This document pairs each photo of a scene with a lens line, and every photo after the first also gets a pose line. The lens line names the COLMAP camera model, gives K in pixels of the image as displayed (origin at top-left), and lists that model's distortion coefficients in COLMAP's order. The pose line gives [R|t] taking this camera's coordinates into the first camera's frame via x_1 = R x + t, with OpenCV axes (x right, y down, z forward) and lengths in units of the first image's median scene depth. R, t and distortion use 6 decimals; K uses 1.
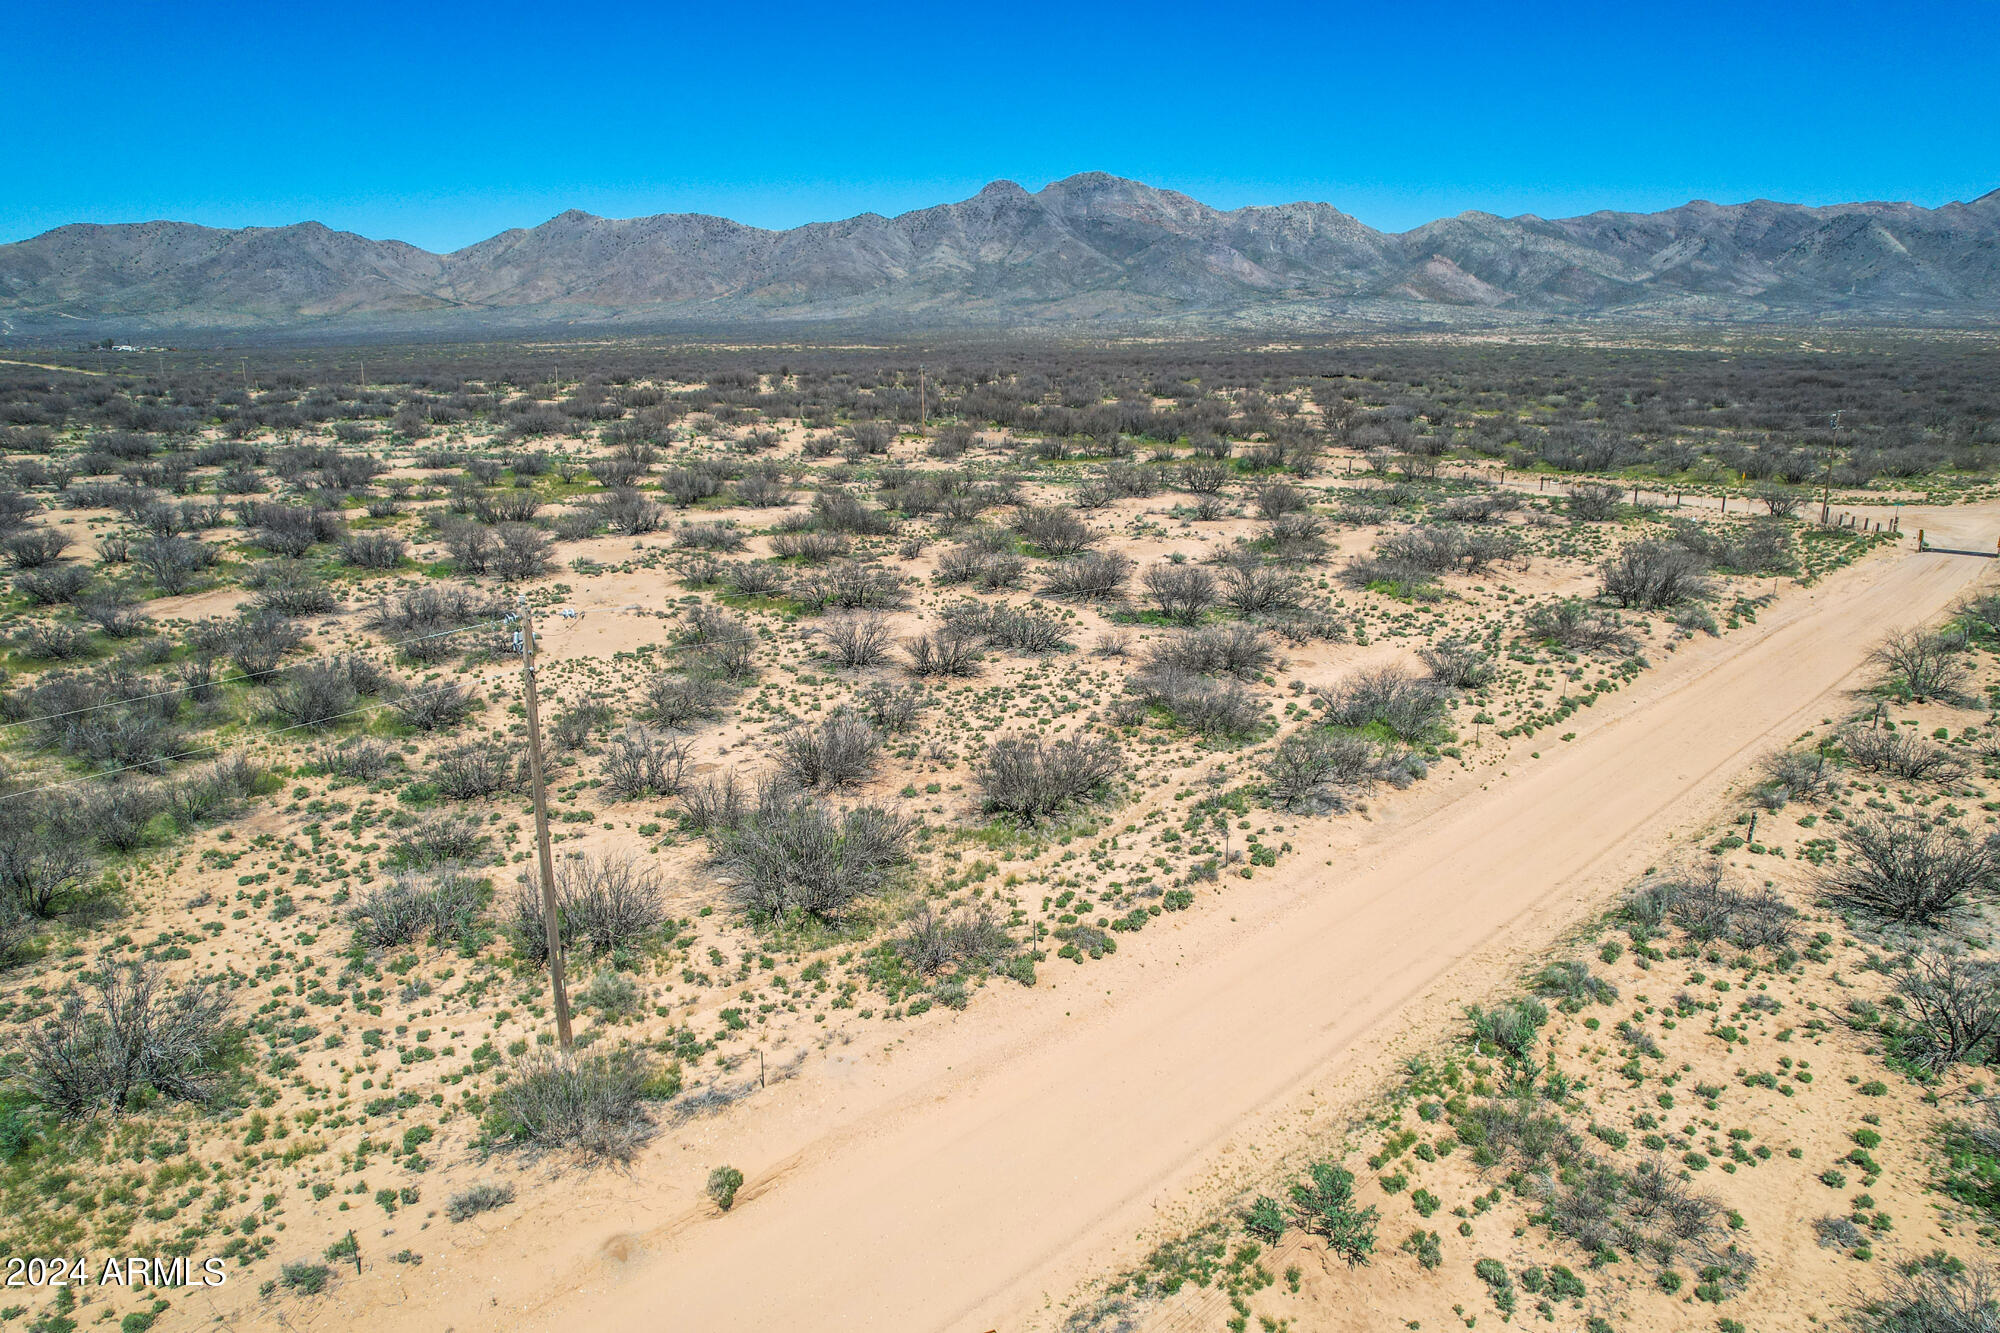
lens RADIAL K [[1277.1, 0, 1003.2], [0, 1277.1, 664.1], [0, 0, 1]] dist [-0.076480, 0.071450]
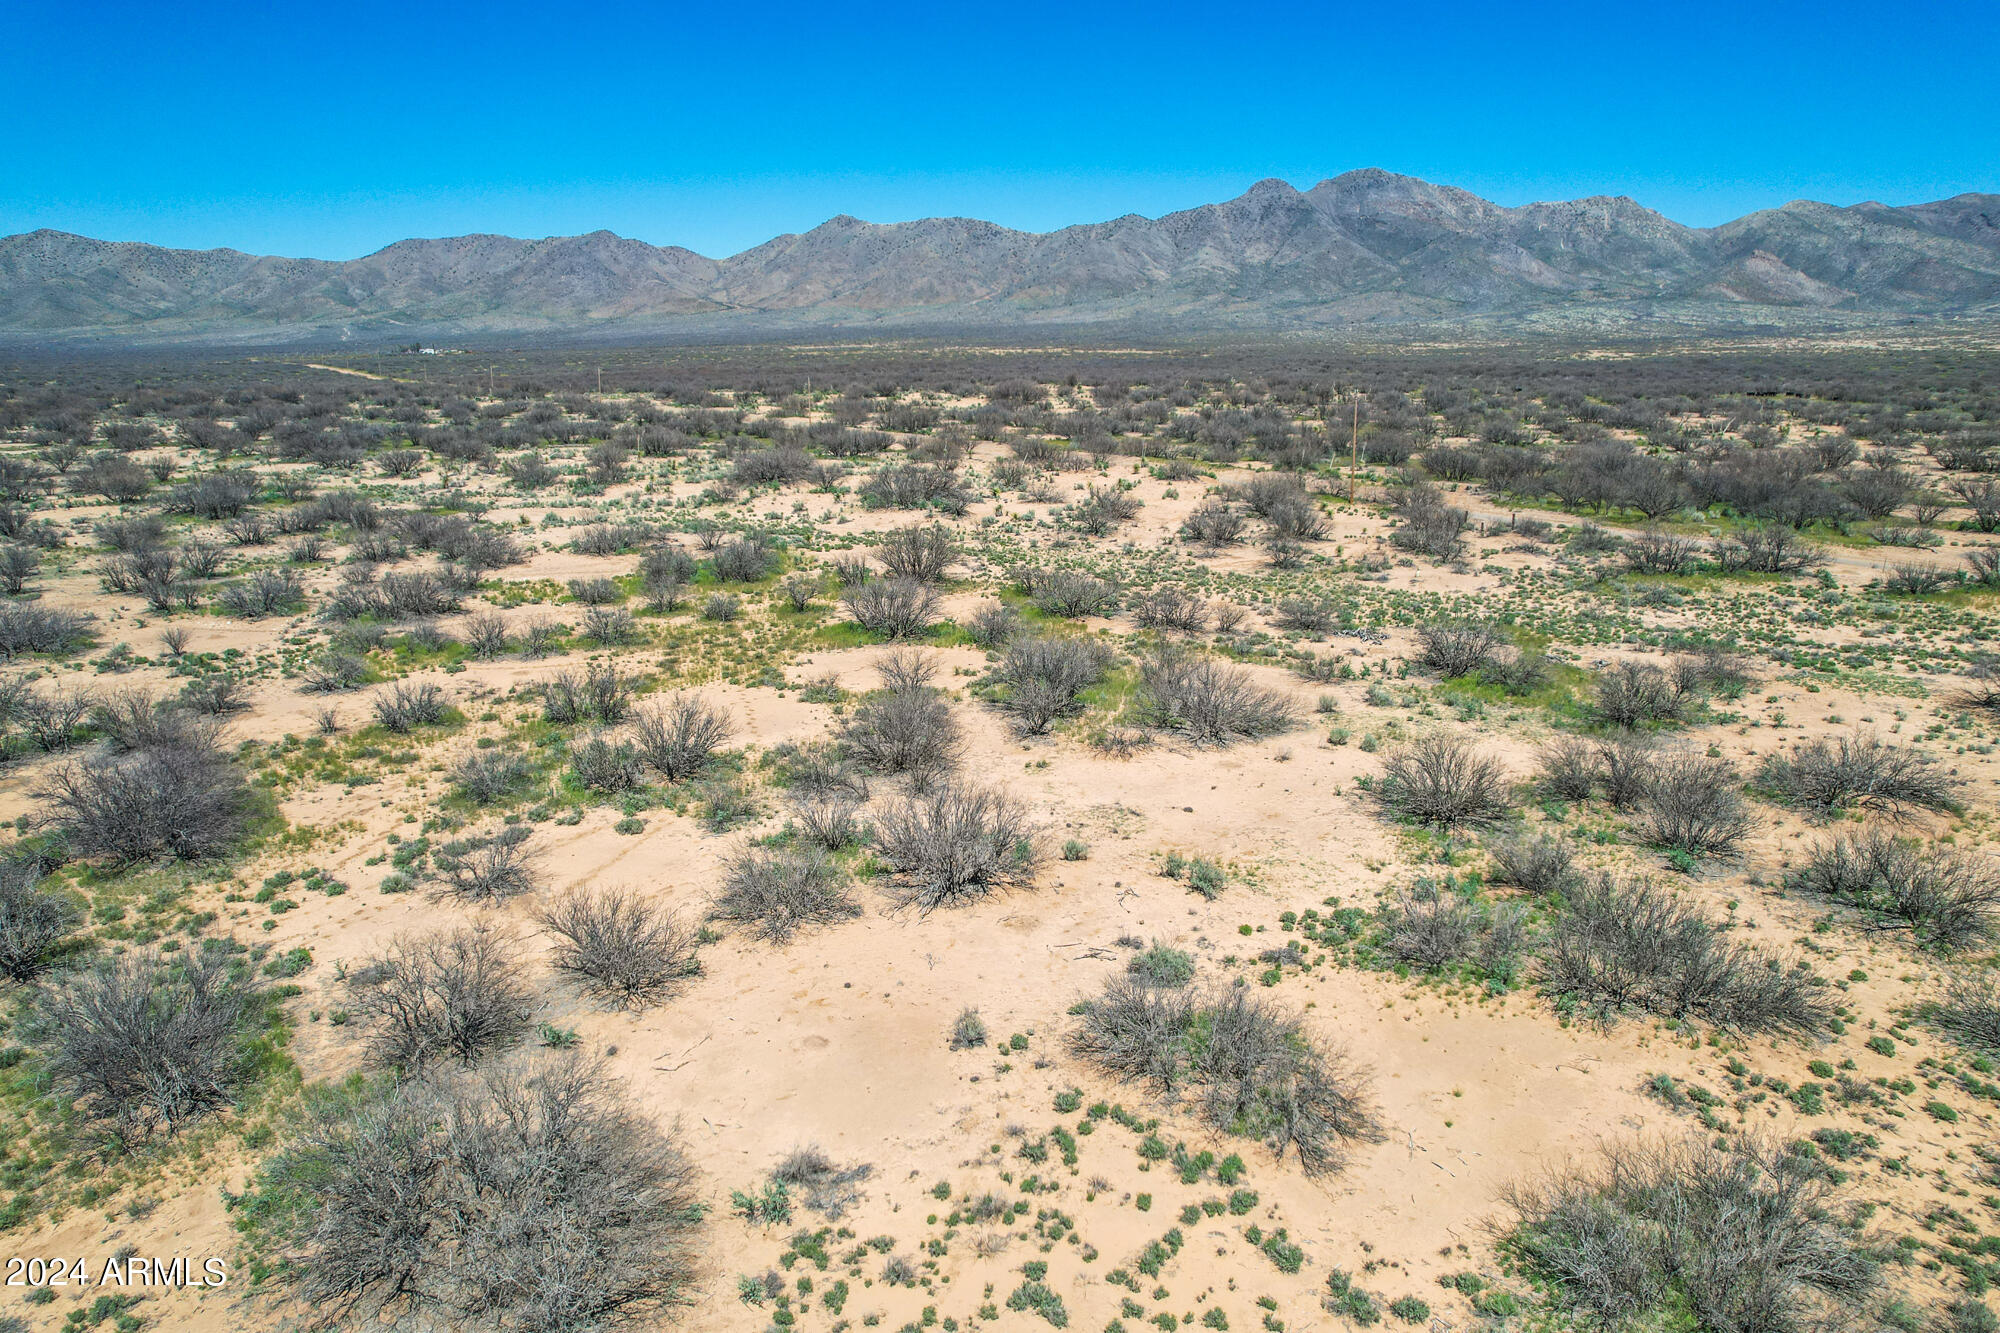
lens RADIAL K [[1277.1, 0, 1002.6], [0, 1277.1, 663.9], [0, 0, 1]] dist [-0.076480, 0.071450]
pose [[0.981412, 0.045552, -0.186427, -0.006283], [-0.046036, 0.998938, 0.001732, -0.005092], [0.186308, 0.006883, 0.982467, 0.019335]]
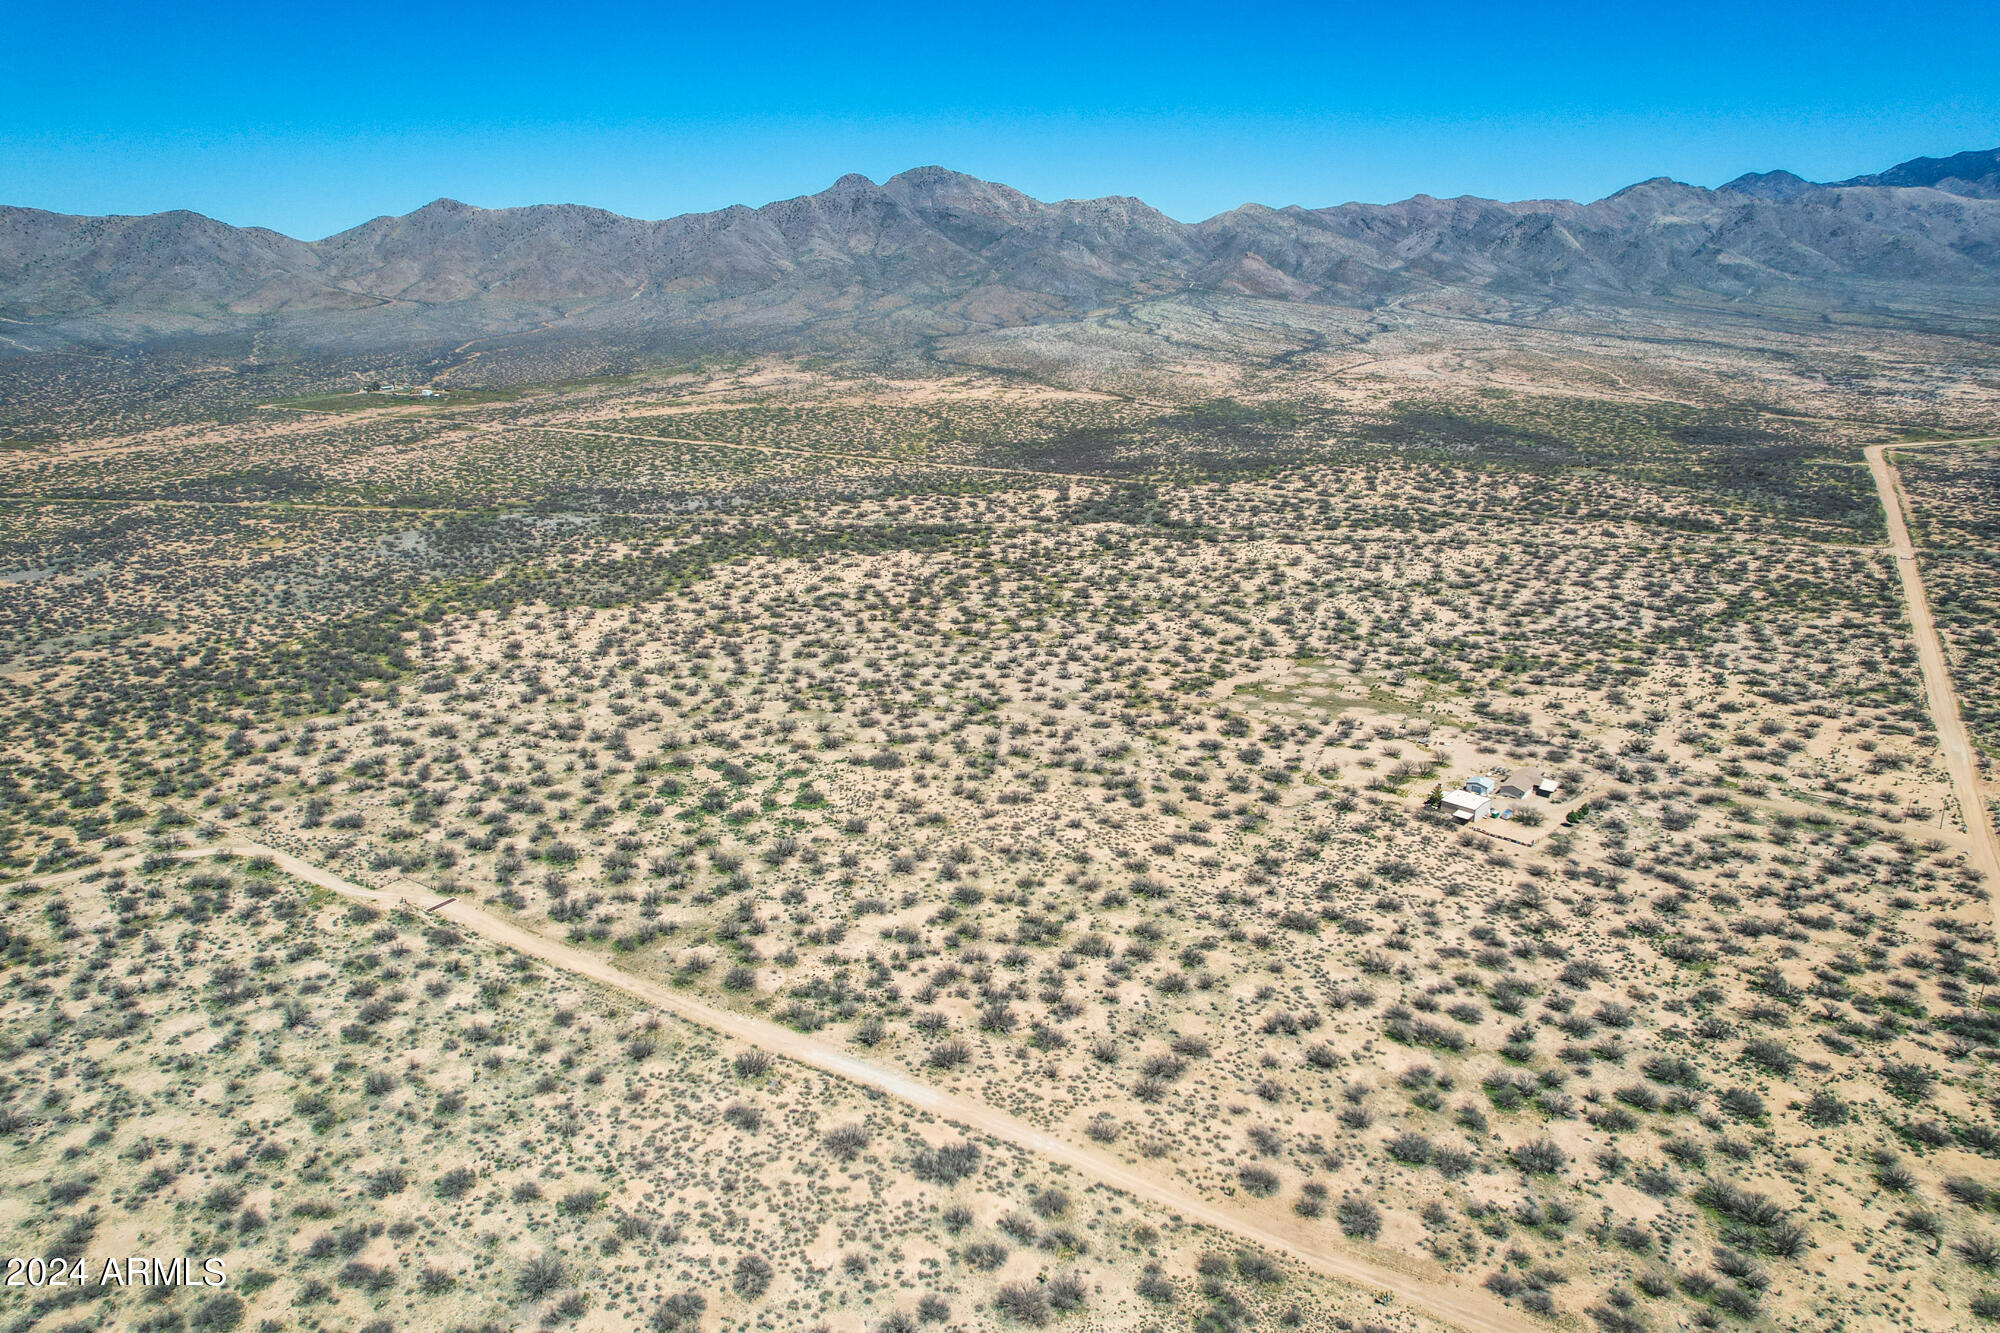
lens RADIAL K [[1277.1, 0, 1004.3], [0, 1277.1, 663.7], [0, 0, 1]] dist [-0.076480, 0.071450]
pose [[0.973275, -0.069225, 0.218960, -0.170592], [0.059592, 0.996954, 0.050307, -0.004464], [-0.221775, -0.035914, 0.974436, -0.142640]]
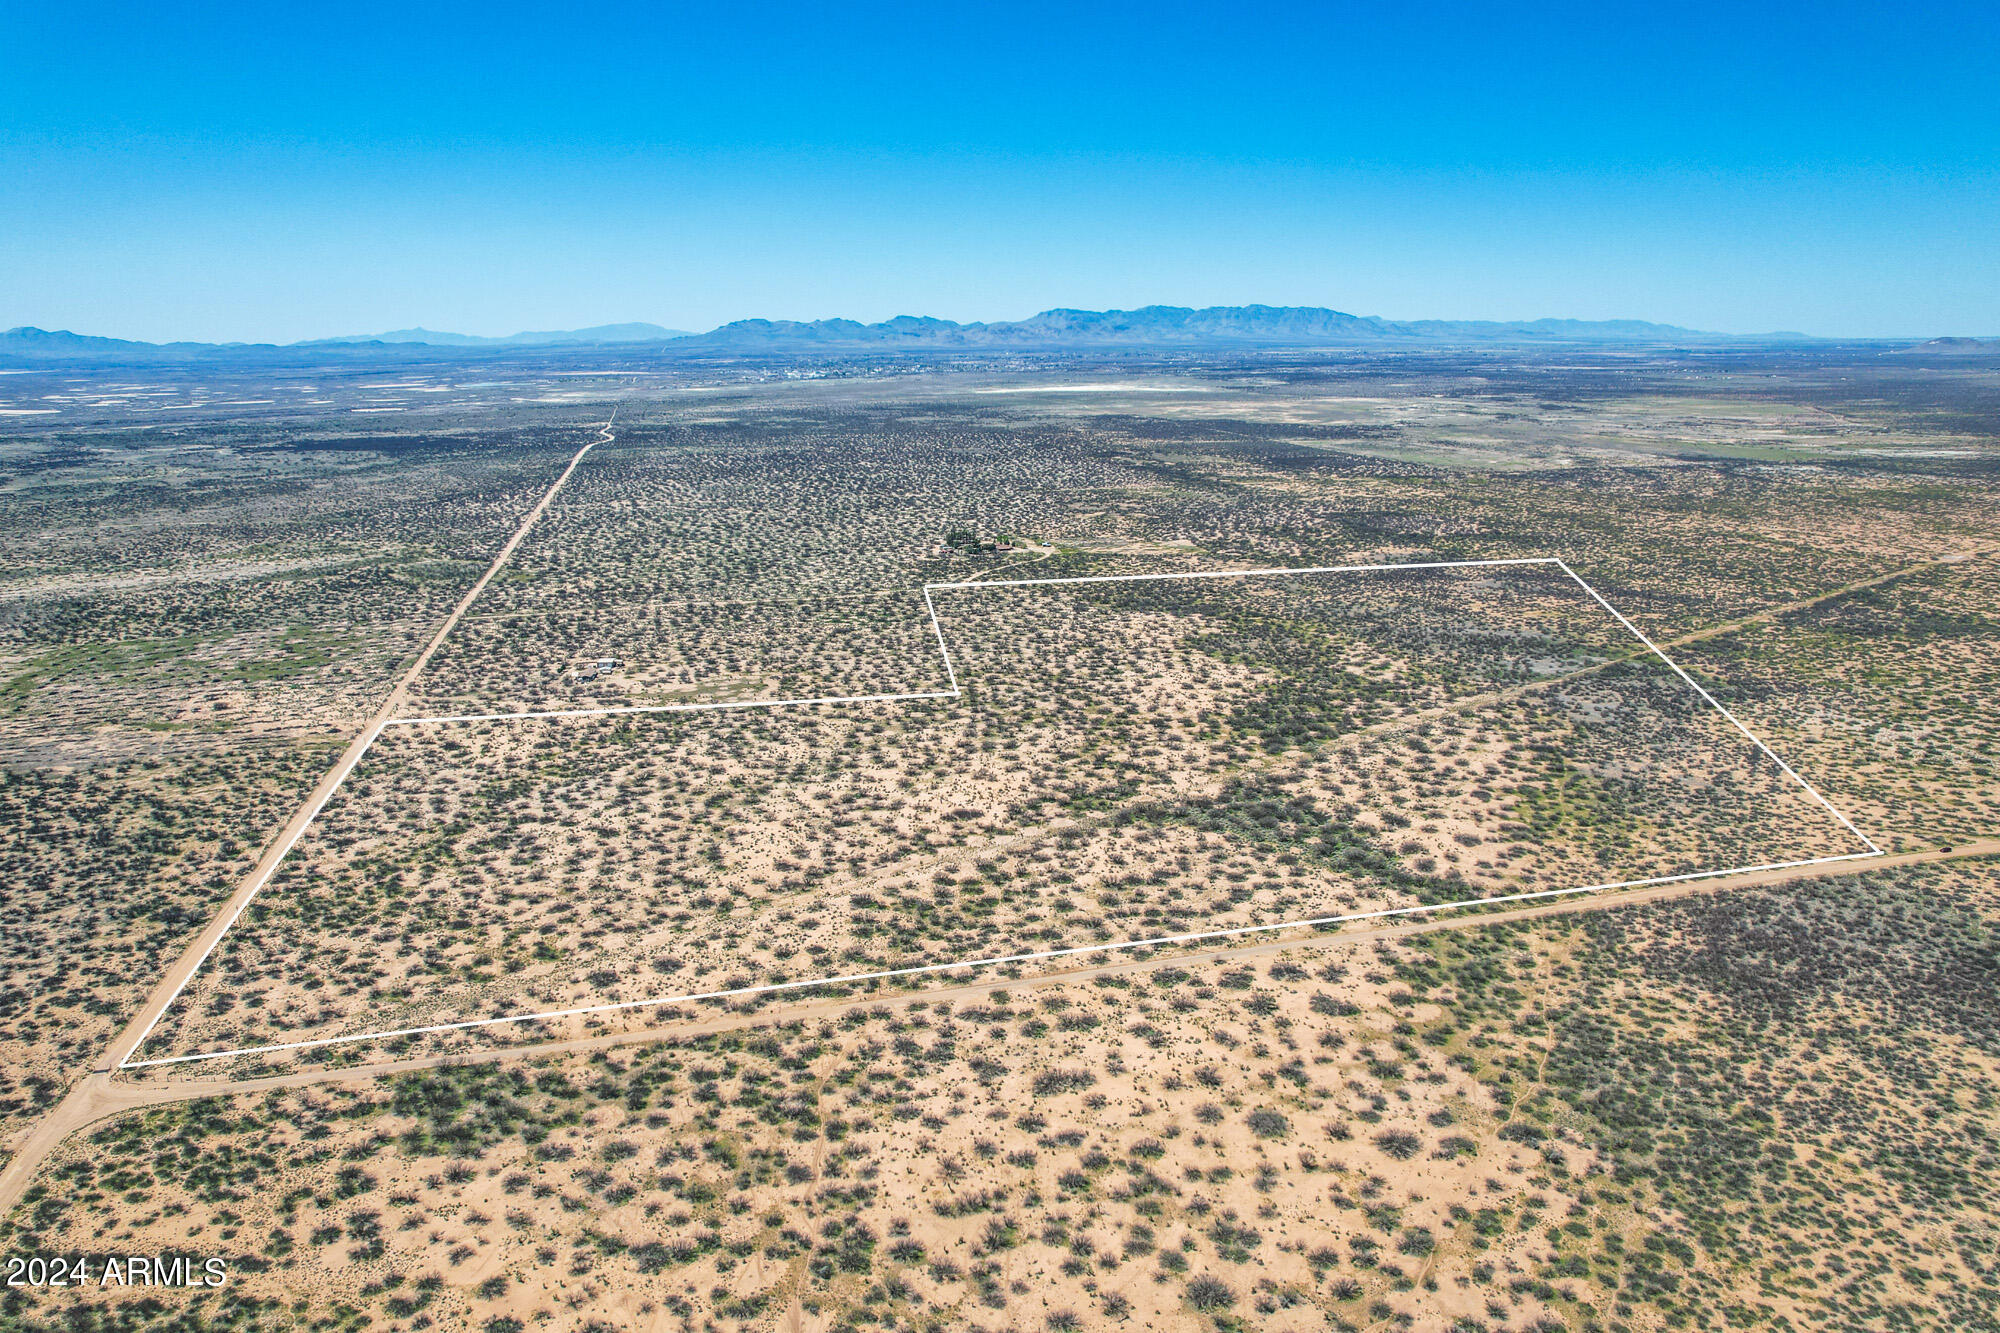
lens RADIAL K [[1277.1, 0, 1002.1], [0, 1277.1, 650.0], [0, 0, 1]] dist [-0.076480, 0.071450]
pose [[-0.508916, 0.218451, -0.832636, 0.064468], [-0.200498, 0.910581, 0.361447, -0.096149], [0.837141, 0.350888, -0.419610, 0.129097]]
